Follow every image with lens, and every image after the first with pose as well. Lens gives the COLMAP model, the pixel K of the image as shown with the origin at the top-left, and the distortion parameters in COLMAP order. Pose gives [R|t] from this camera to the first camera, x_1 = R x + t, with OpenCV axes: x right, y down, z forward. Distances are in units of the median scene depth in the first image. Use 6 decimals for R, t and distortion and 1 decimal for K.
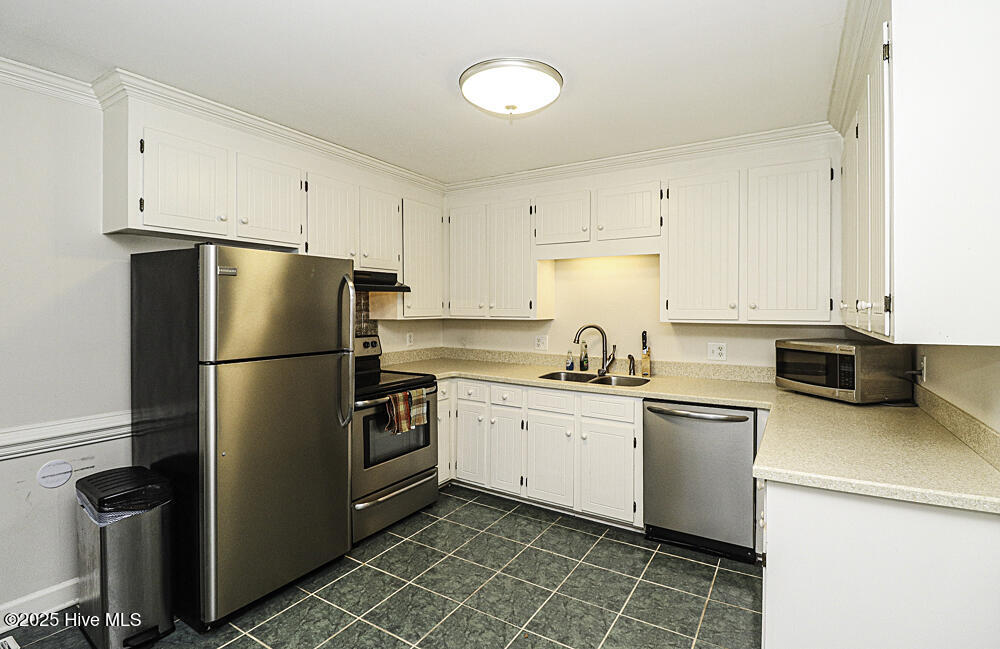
lens RADIAL K [[480.8, 0, 500.7], [0, 480.8, 316.1], [0, 0, 1]] dist [-0.010916, -0.002078]
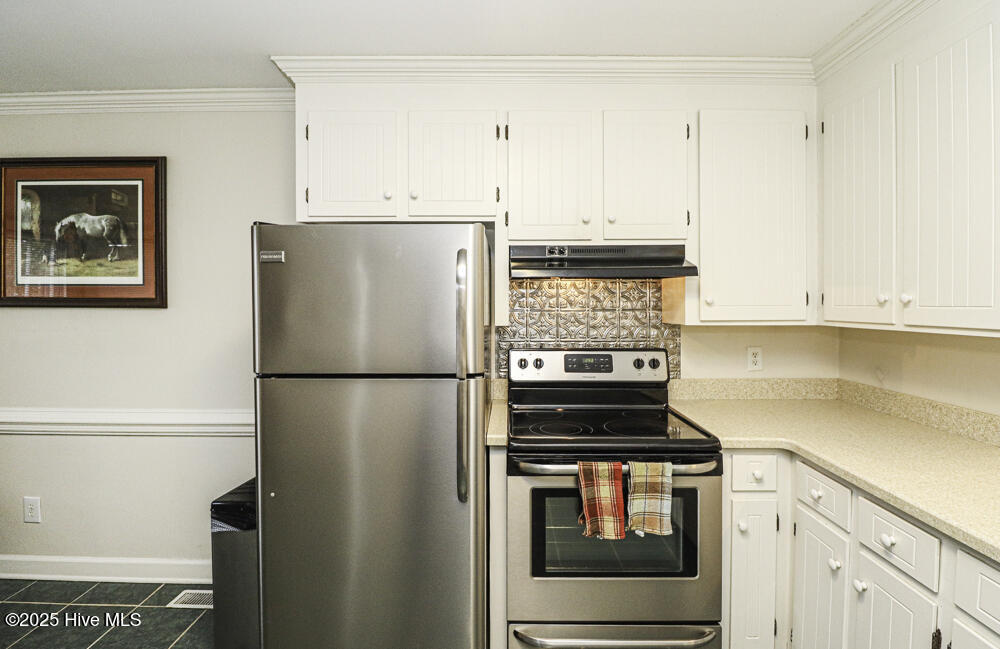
lens RADIAL K [[480.8, 0, 447.5], [0, 480.8, 313.8], [0, 0, 1]] dist [-0.010916, -0.002078]
pose [[0.524654, 0.014751, -0.851188, 0.132668], [-0.013124, 0.999871, 0.009238, -0.008430], [0.851214, 0.006324, 0.524780, 0.489817]]
